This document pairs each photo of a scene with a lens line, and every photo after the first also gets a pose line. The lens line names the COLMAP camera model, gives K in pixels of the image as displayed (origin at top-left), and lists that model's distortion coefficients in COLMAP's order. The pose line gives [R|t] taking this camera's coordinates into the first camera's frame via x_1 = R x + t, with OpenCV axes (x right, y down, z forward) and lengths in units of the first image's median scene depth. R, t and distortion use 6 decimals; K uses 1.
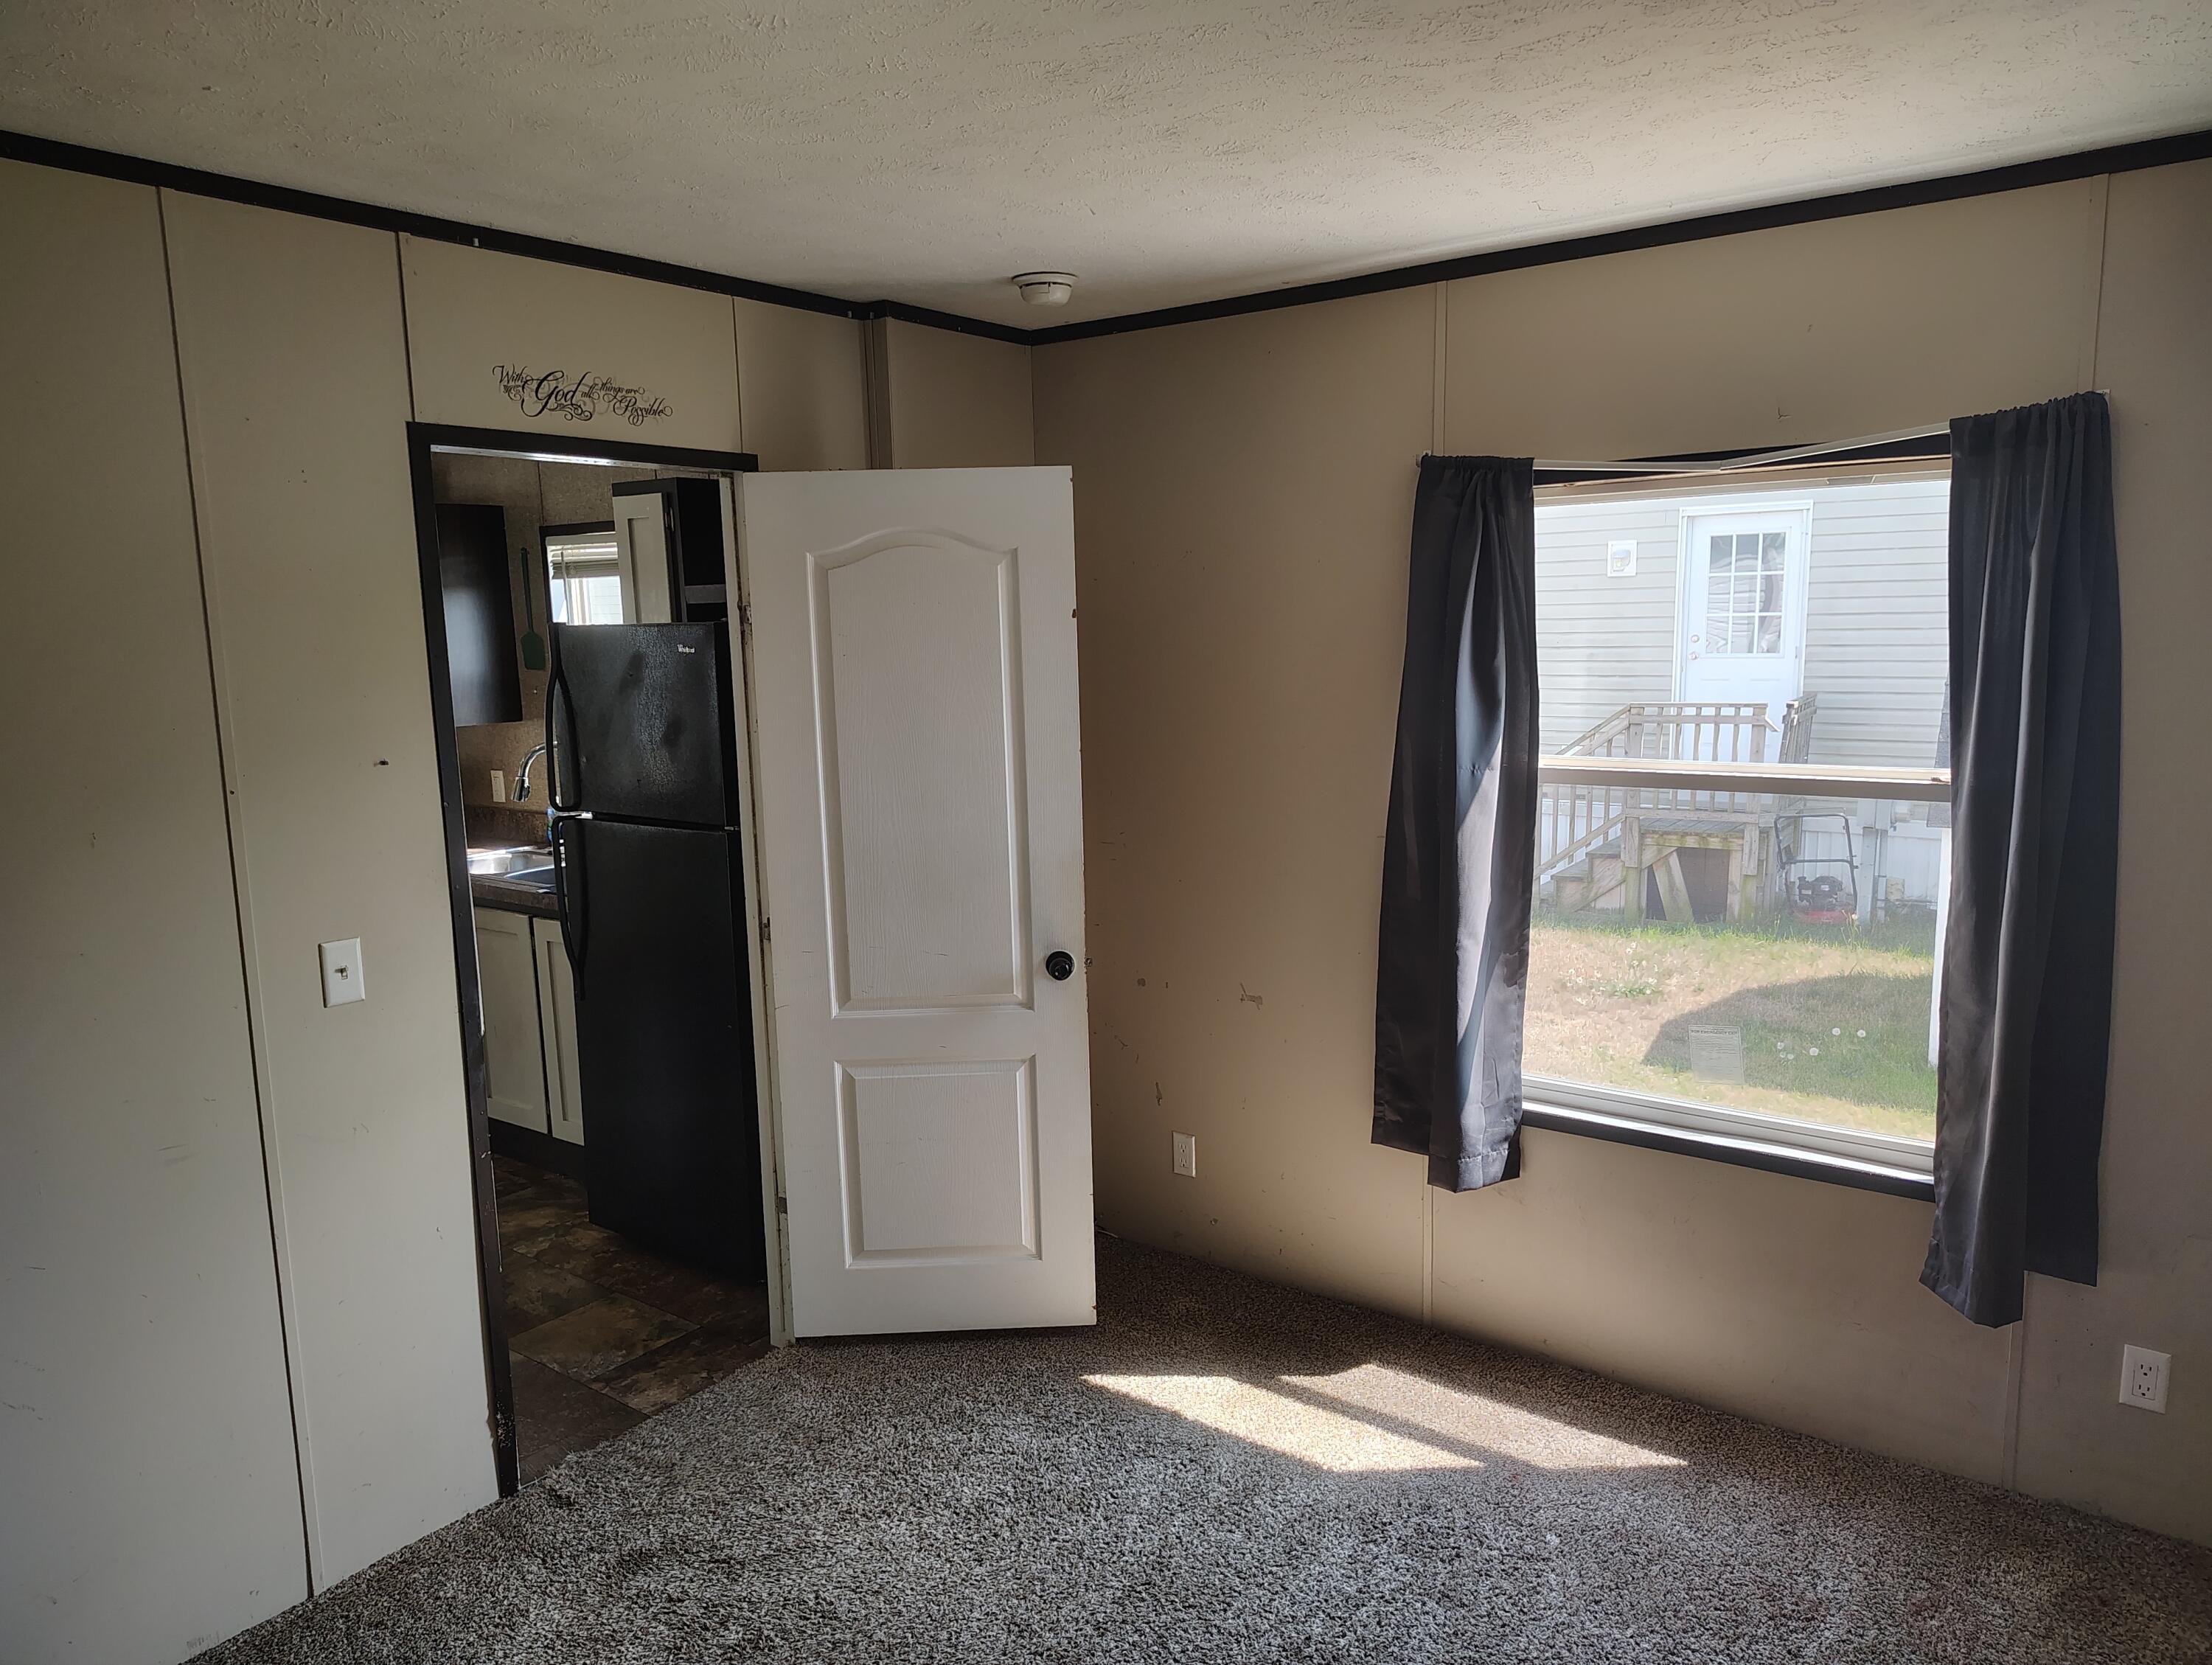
lens RADIAL K [[1509.7, 0, 984.0], [0, 1509.7, 842.1], [0, 0, 1]] dist [0.047587, -0.053385]
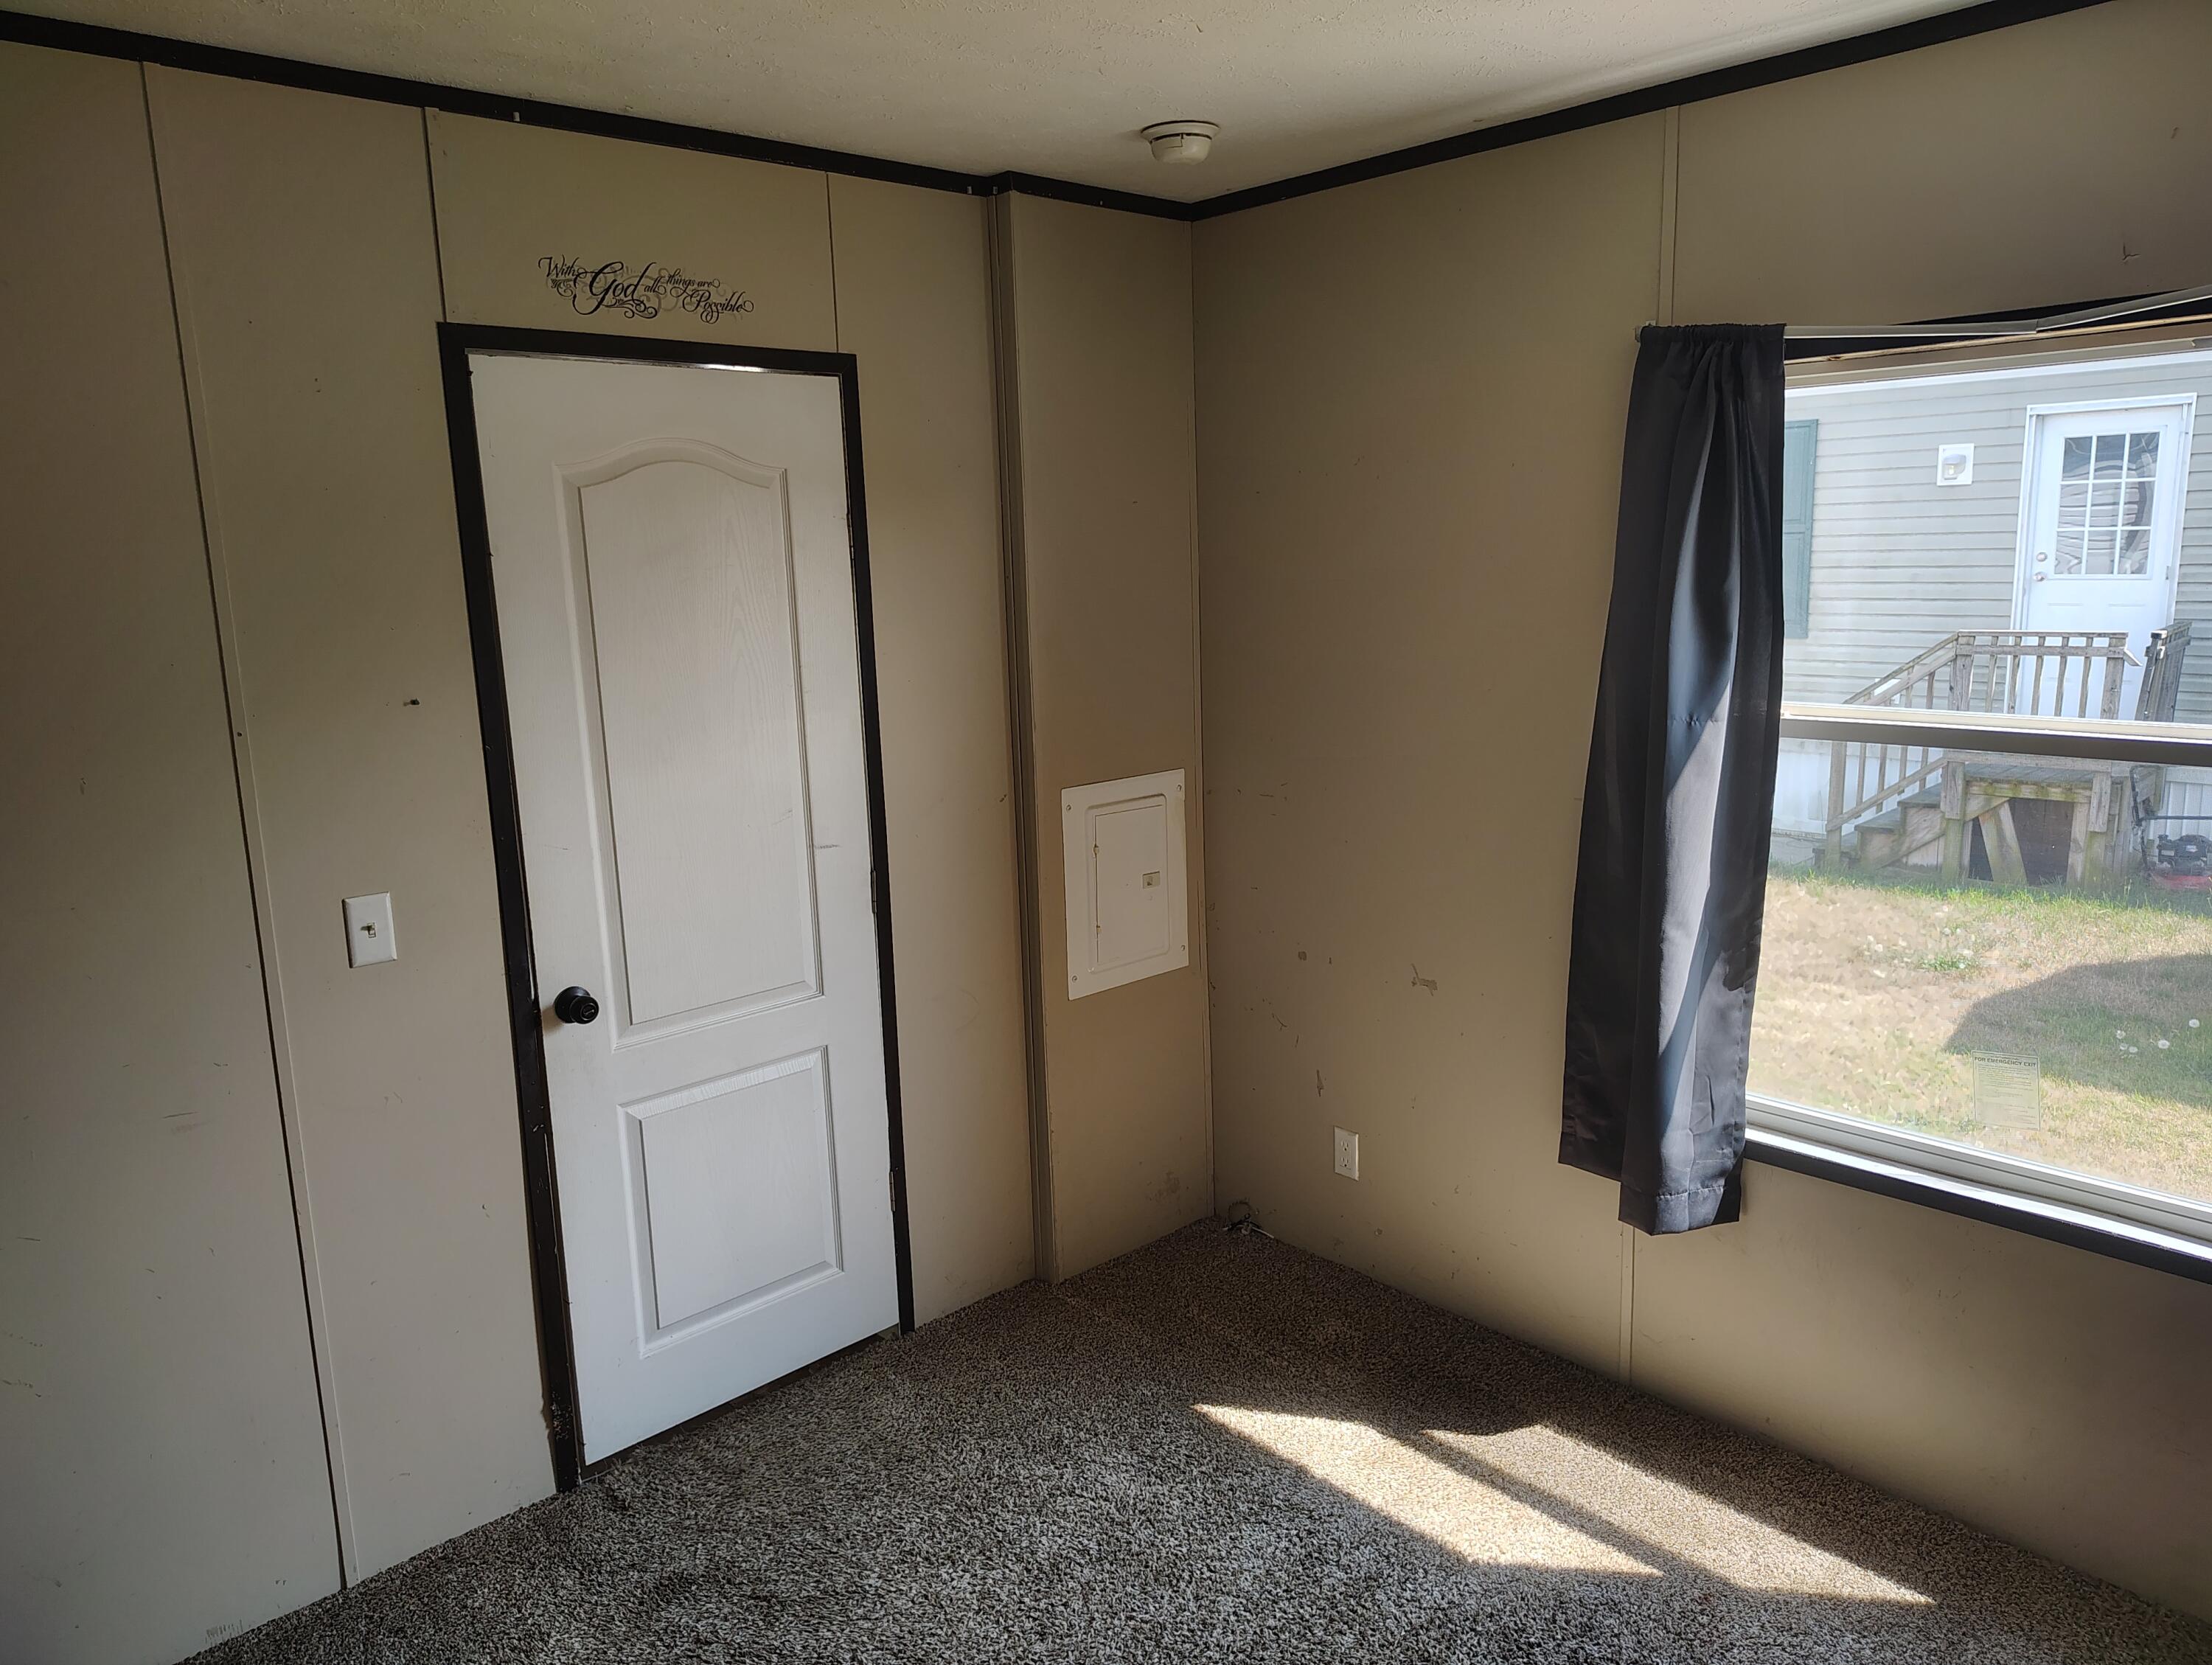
lens RADIAL K [[1509.7, 0, 998.2], [0, 1509.7, 827.0], [0, 0, 1]] dist [0.047587, -0.053385]
pose [[0.986357, 0.021926, -0.163153, 0.091325], [-0.015726, 0.999108, 0.039195, -0.016769], [0.163867, -0.036094, 0.985822, 0.141065]]
